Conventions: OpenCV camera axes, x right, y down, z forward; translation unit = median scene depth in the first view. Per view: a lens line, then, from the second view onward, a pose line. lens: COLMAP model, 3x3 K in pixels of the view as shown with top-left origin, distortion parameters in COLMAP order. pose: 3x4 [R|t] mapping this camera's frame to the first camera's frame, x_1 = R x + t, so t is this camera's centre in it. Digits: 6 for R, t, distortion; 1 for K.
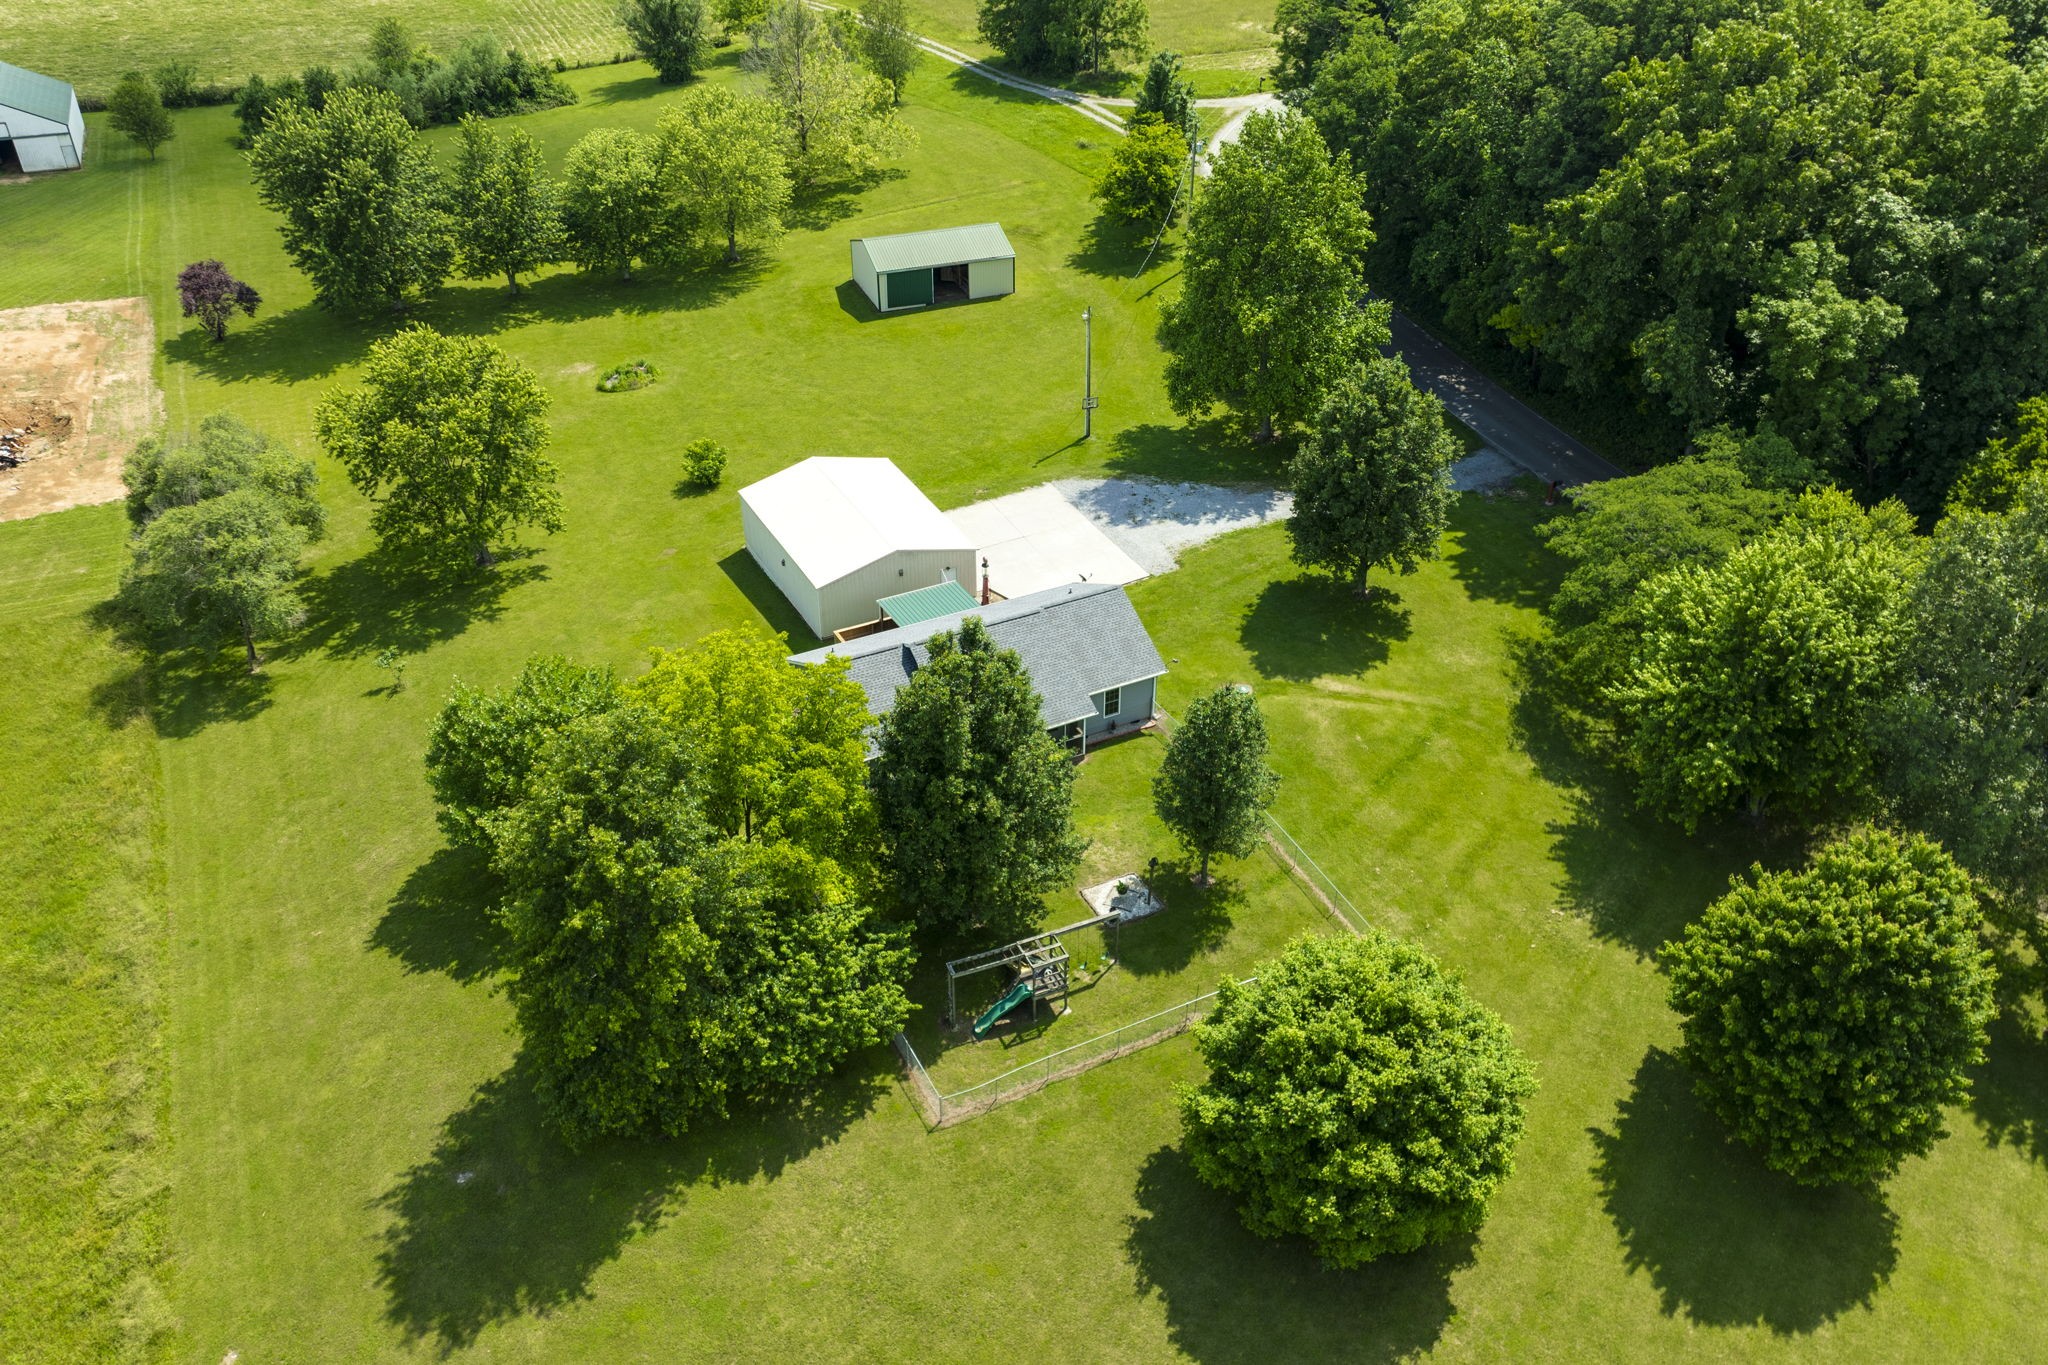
lens RADIAL K [[1742.6, 0, 1076.2], [0, 1742.6, 684.4], [0, 0, 1]] dist [-0.015312, 0.002506]
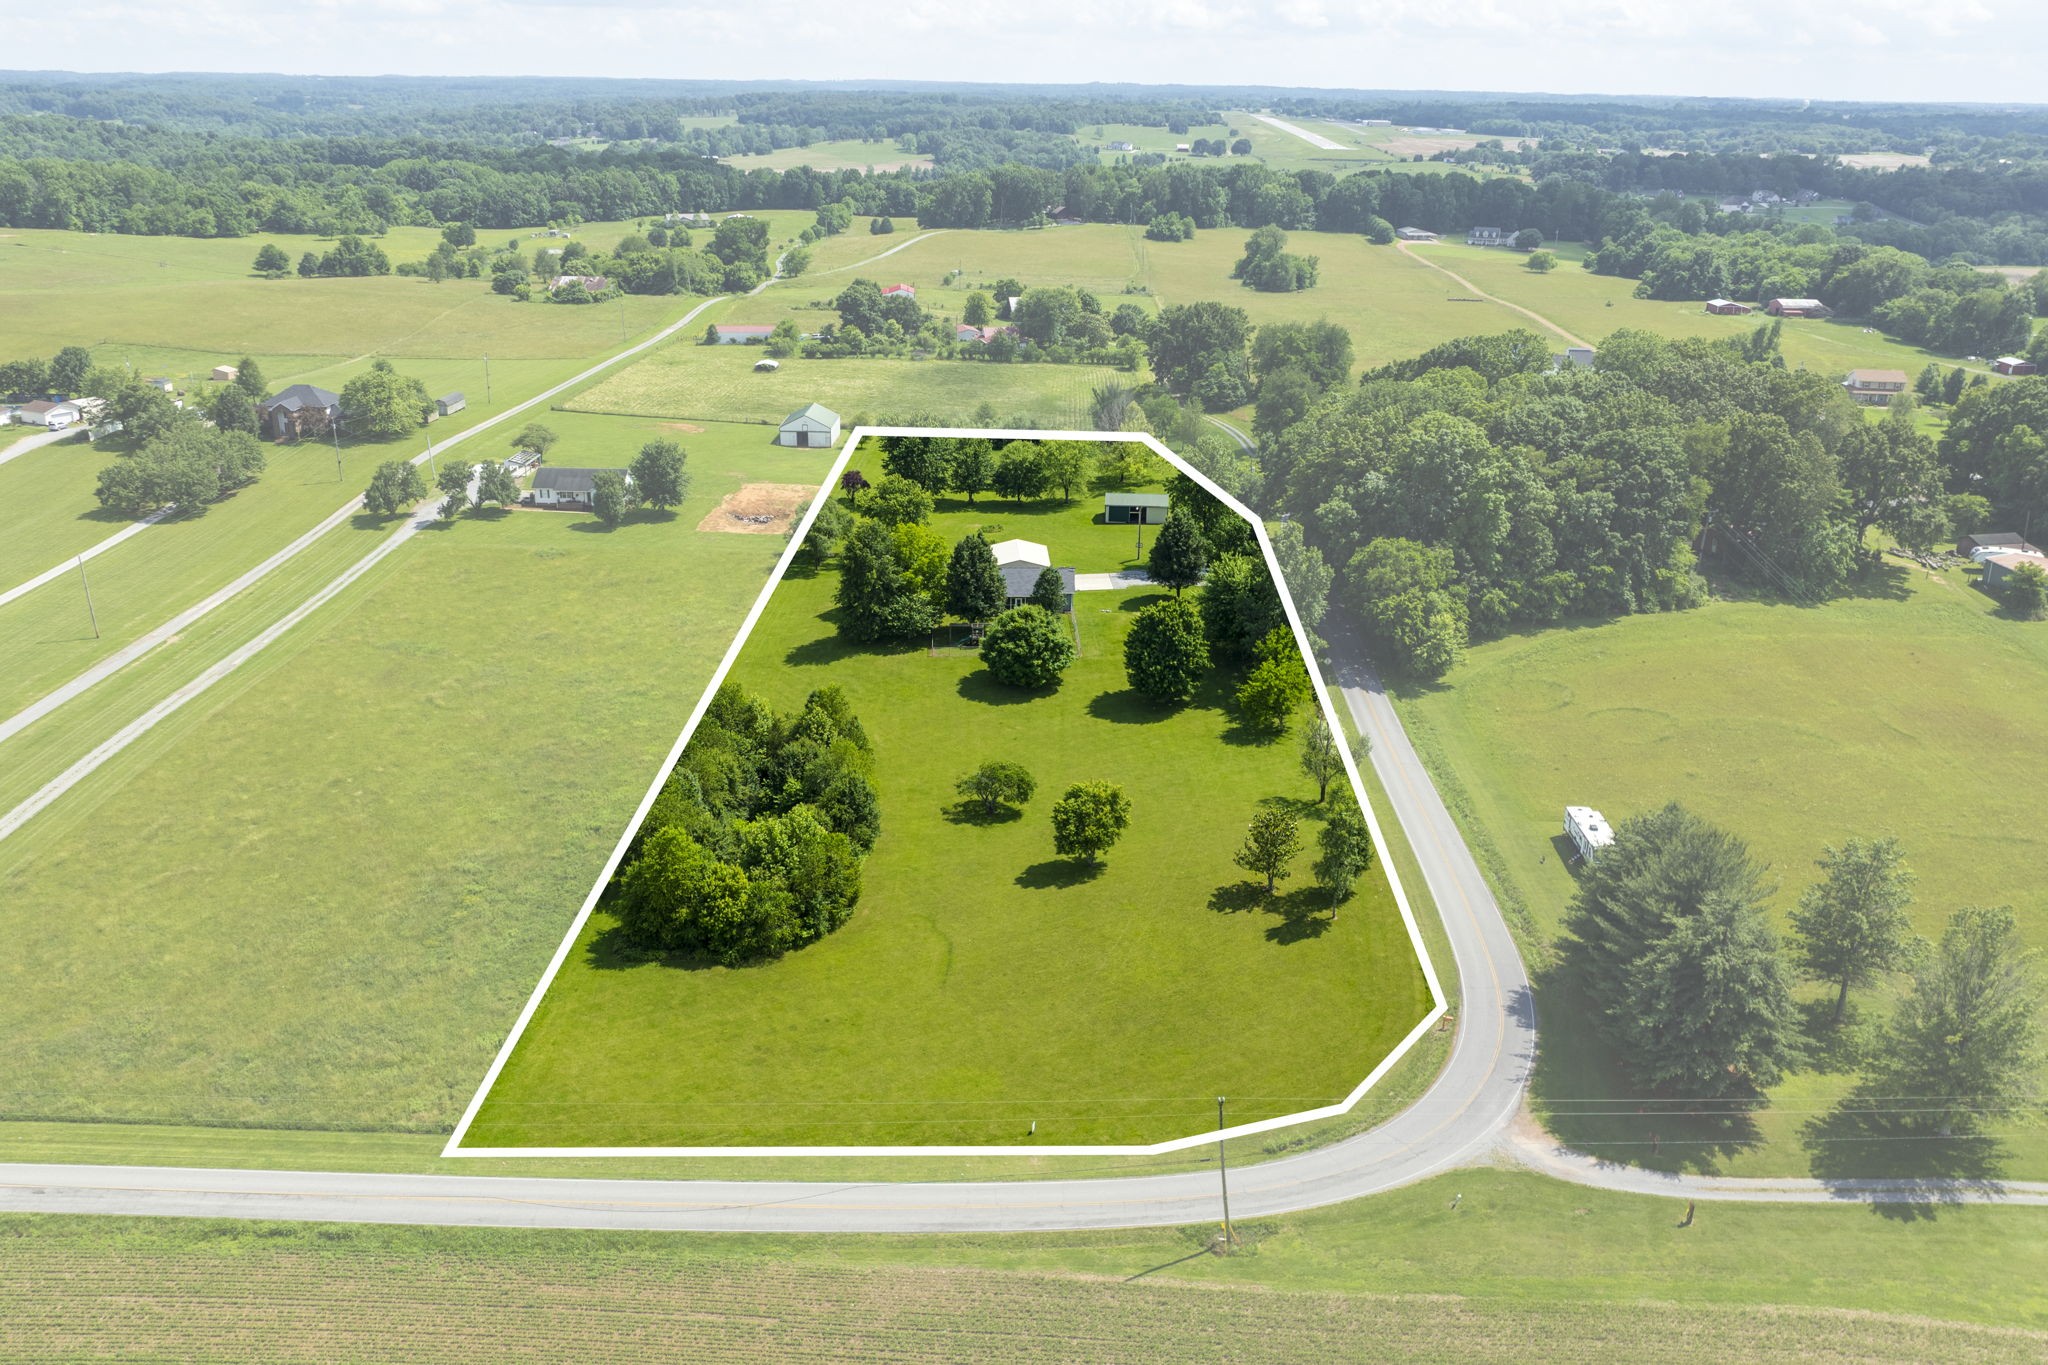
lens RADIAL K [[1646.6, 0, 1024.0], [0, 1646.6, 682.5], [0, 0, 1]] dist [-0.008941, -0.006328]
pose [[0.903386, 0.148398, -0.402332, 1.056192], [-0.242741, 0.950394, -0.194496, 0.661101], [0.353511, 0.273367, 0.894595, -1.402254]]
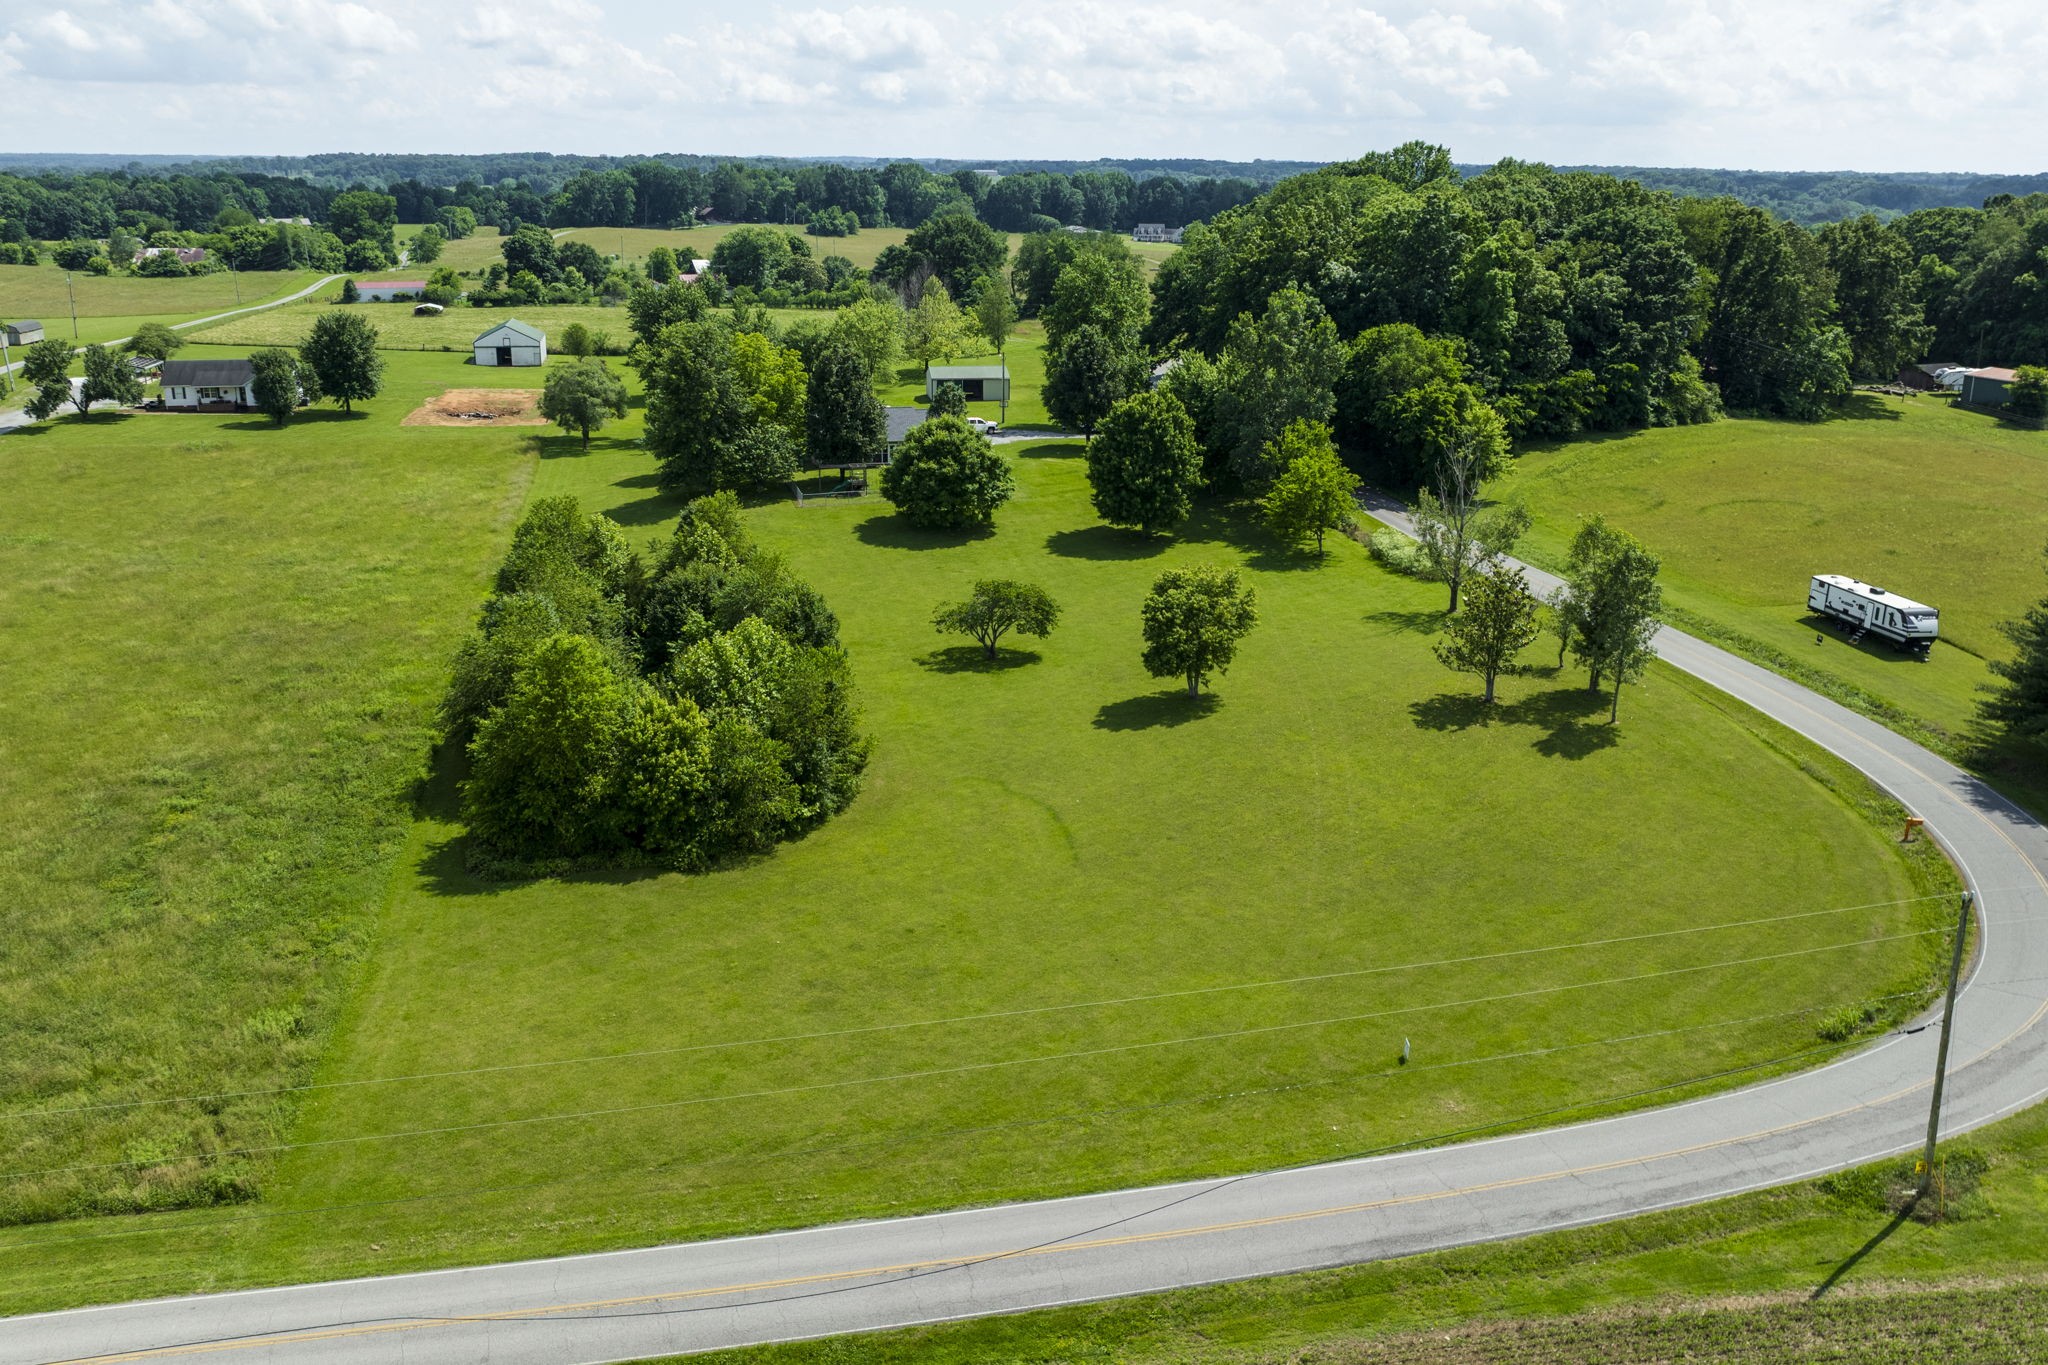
lens RADIAL K [[1680.4, 0, 998.2], [0, 1680.4, 685.6], [0, 0, 1]] dist [-0.023993, 0.002270]
pose [[0.973371, 0.069671, -0.218393, 0.549986], [-0.127878, 0.955716, -0.265057, 0.807983], [0.190255, 0.285926, 0.939175, -0.855144]]
